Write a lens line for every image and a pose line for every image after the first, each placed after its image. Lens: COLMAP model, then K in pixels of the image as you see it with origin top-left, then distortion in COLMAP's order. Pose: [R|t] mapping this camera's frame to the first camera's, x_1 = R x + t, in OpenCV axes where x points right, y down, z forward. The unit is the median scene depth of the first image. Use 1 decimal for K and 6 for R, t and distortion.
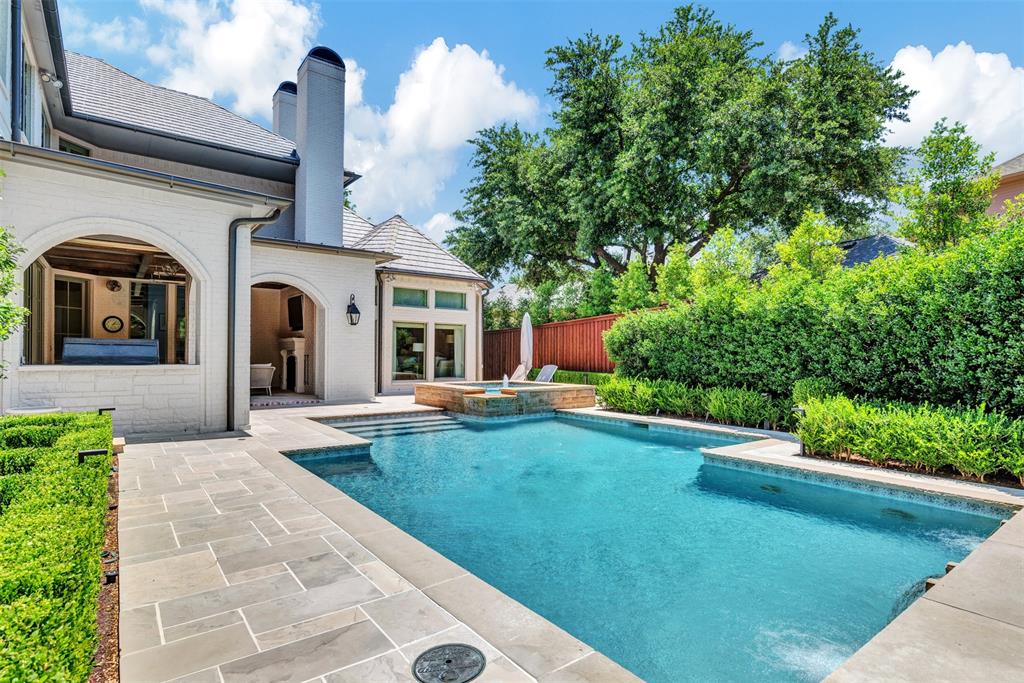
lens RADIAL K [[520.2, 0, 511.5], [0, 520.2, 348.4], [0, 0, 1]] dist [-0.002849, 0.005784]
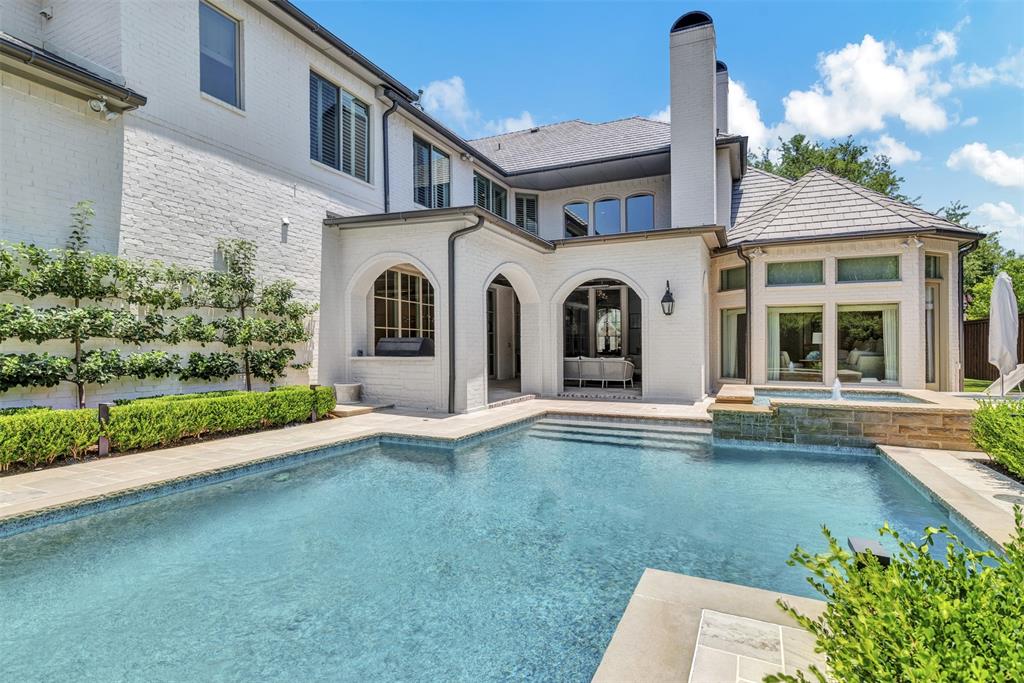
lens RADIAL K [[520.2, 0, 514.7], [0, 520.2, 342.4], [0, 0, 1]] dist [-0.002849, 0.005784]
pose [[0.478555, -0.014668, -0.877935, 0.314759], [0.014073, 0.999860, -0.009034, 0.005301], [0.877945, -0.008032, 0.478695, 0.311909]]
